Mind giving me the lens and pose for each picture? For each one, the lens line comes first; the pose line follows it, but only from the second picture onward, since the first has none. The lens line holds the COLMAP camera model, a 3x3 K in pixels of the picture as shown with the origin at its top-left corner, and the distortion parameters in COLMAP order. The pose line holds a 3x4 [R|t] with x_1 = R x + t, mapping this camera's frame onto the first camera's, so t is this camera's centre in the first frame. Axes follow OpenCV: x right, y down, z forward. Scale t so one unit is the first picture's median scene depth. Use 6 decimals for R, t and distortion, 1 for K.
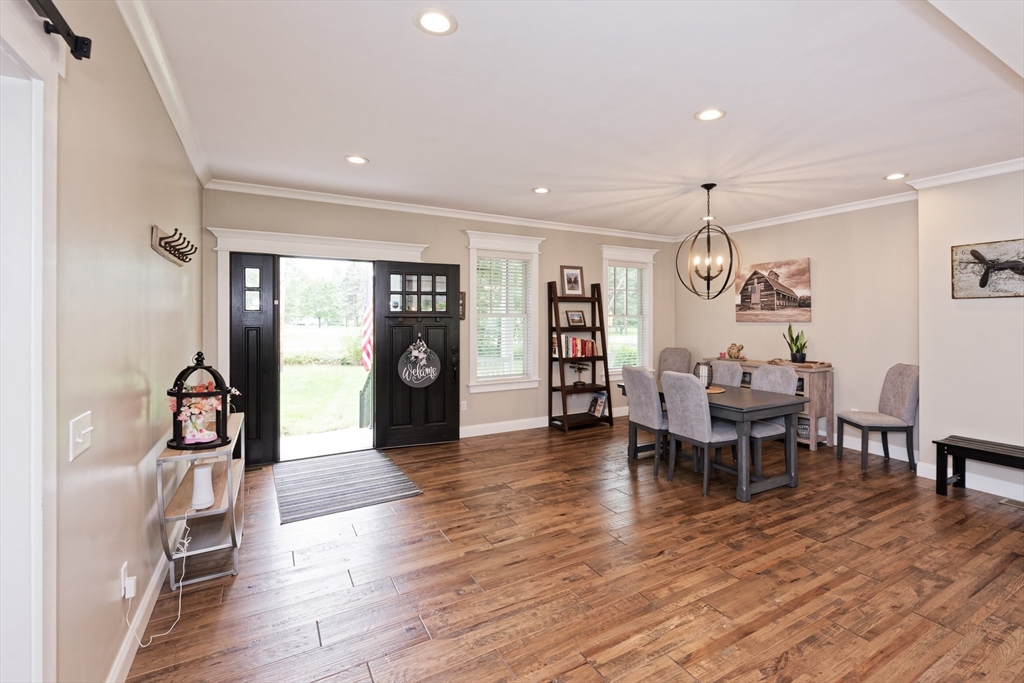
lens RADIAL K [[466.5, 0, 545.7], [0, 466.5, 316.1], [0, 0, 1]] dist [-0.000002, -0.000147]
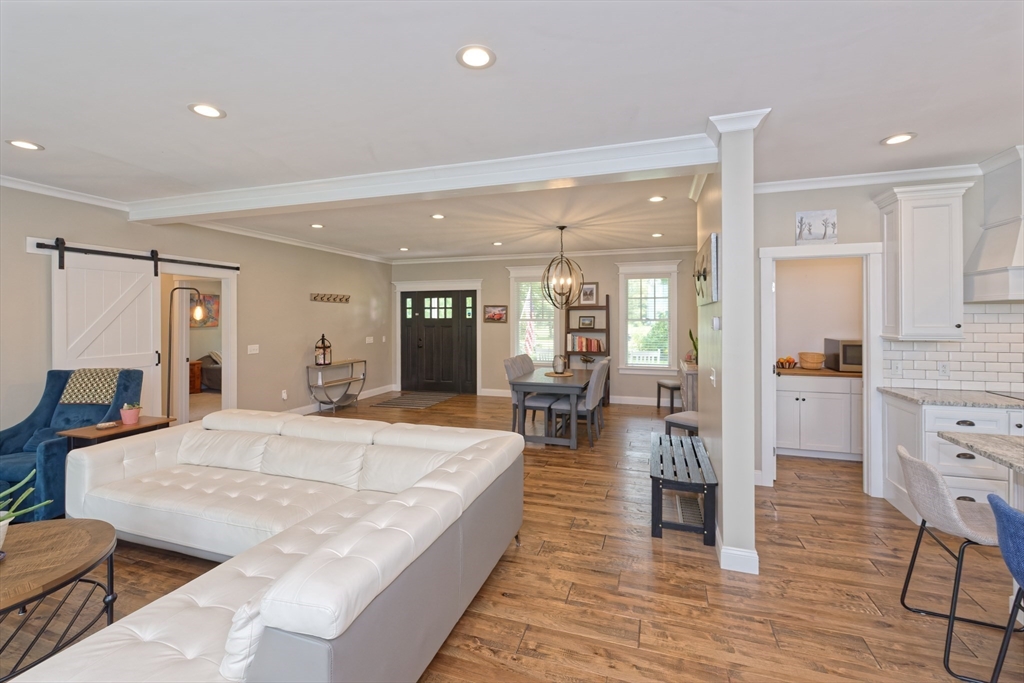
lens RADIAL K [[440.8, 0, 513.3], [0, 440.8, 317.1], [0, 0, 1]] dist [-0.000059, -0.000140]
pose [[0.655895, -0.004407, -0.754839, 1.006508], [0.004890, 0.999987, -0.001589, -0.009958], [0.754836, -0.002649, 0.655908, 0.028554]]
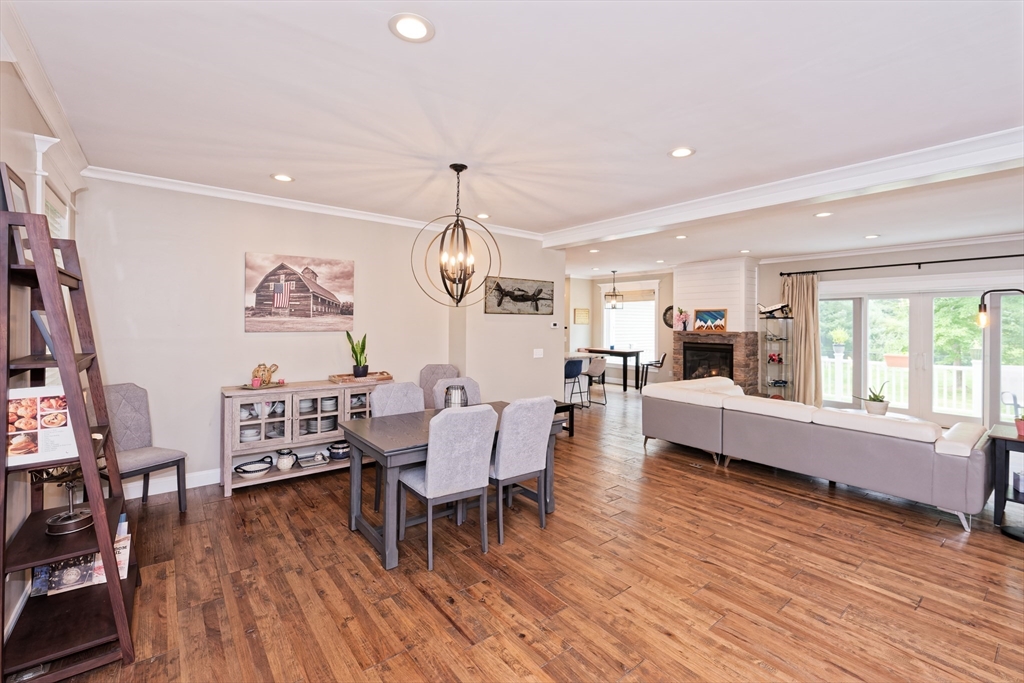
lens RADIAL K [[443.6, 0, 513.4], [0, 443.6, 320.3], [0, 0, 1]] dist [0.001088, 0.000037]
pose [[-0.133664, 0.001592, 0.991025, -0.347410], [-0.012242, 0.999920, -0.003258, -0.009451], [-0.990951, -0.012567, -0.133634, 0.813959]]
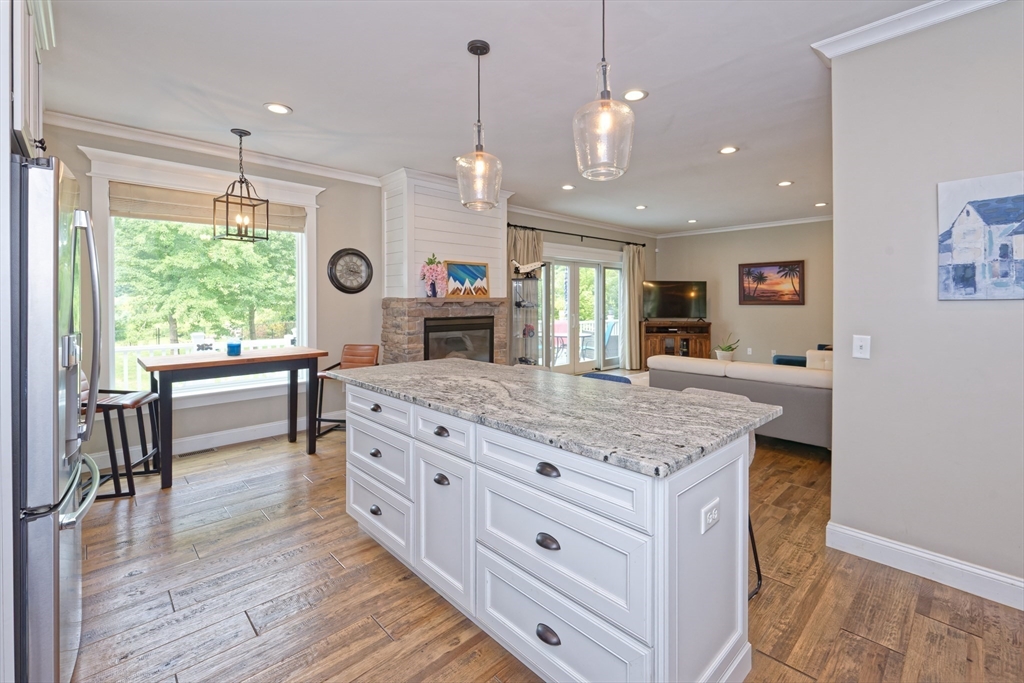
lens RADIAL K [[446.3, 0, 514.8], [0, 446.3, 309.2], [0, 0, 1]] dist [0.000325, -0.000028]
pose [[-0.977047, 0.003789, -0.212990, 1.212778], [0.000348, 0.999869, 0.016189, 0.024758], [0.213023, 0.015744, -0.976920, 0.887333]]
